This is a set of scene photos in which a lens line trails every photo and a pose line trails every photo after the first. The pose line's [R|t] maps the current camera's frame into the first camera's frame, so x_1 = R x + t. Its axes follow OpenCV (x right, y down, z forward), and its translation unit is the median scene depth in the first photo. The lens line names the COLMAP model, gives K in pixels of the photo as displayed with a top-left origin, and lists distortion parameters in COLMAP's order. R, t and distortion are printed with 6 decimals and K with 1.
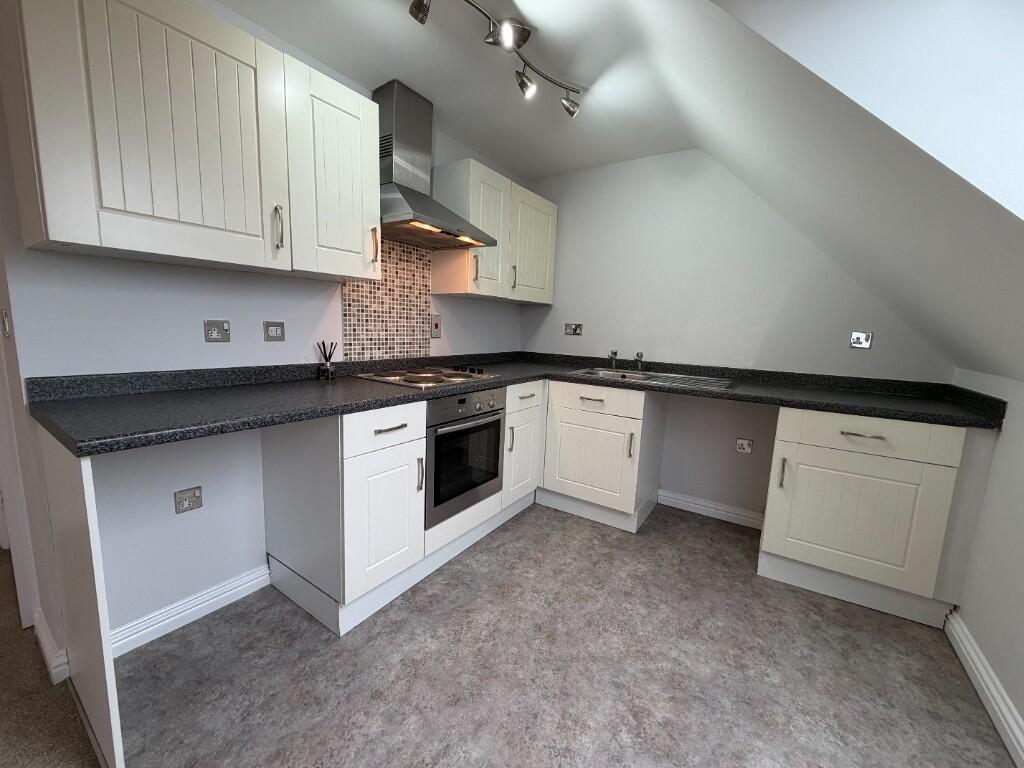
lens RADIAL K [[408.3, 0, 508.3], [0, 408.3, 384.4], [0, 0, 1]] dist [-0.001497, -0.000380]
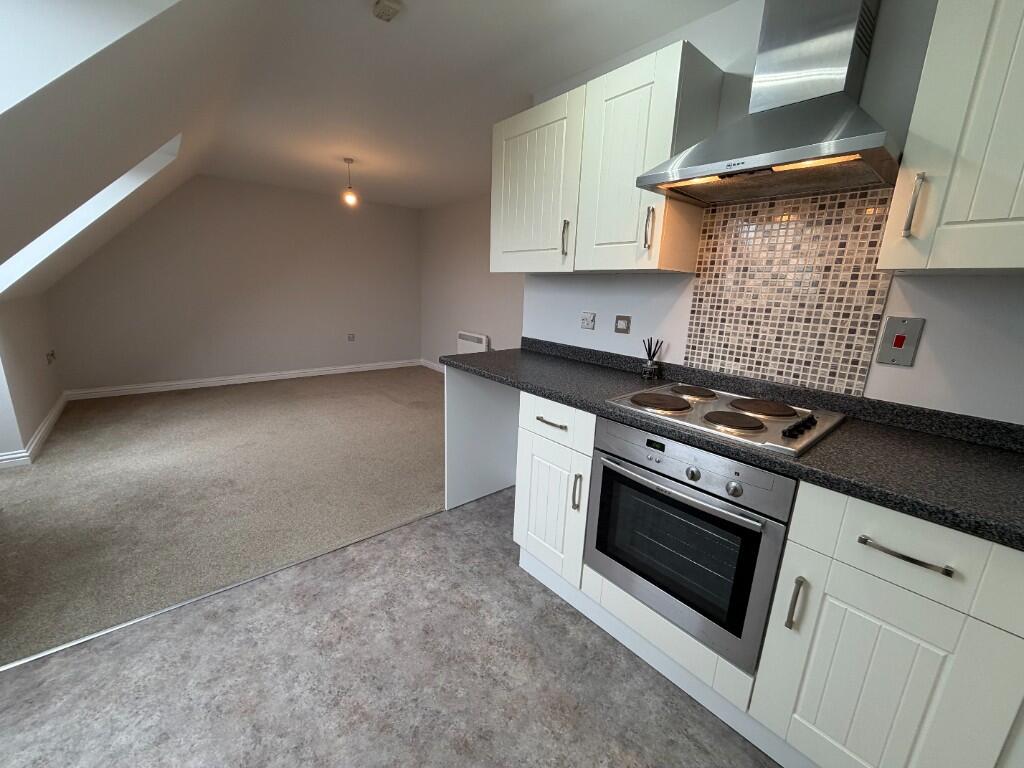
lens RADIAL K [[408.3, 0, 509.7], [0, 408.3, 384.2], [0, 0, 1]] dist [-0.001497, -0.000380]
pose [[-0.266737, 0.179022, -0.946997, 0.516378], [-0.184020, 0.955059, 0.232378, -0.150689], [0.946038, 0.236250, -0.221806, 0.845942]]
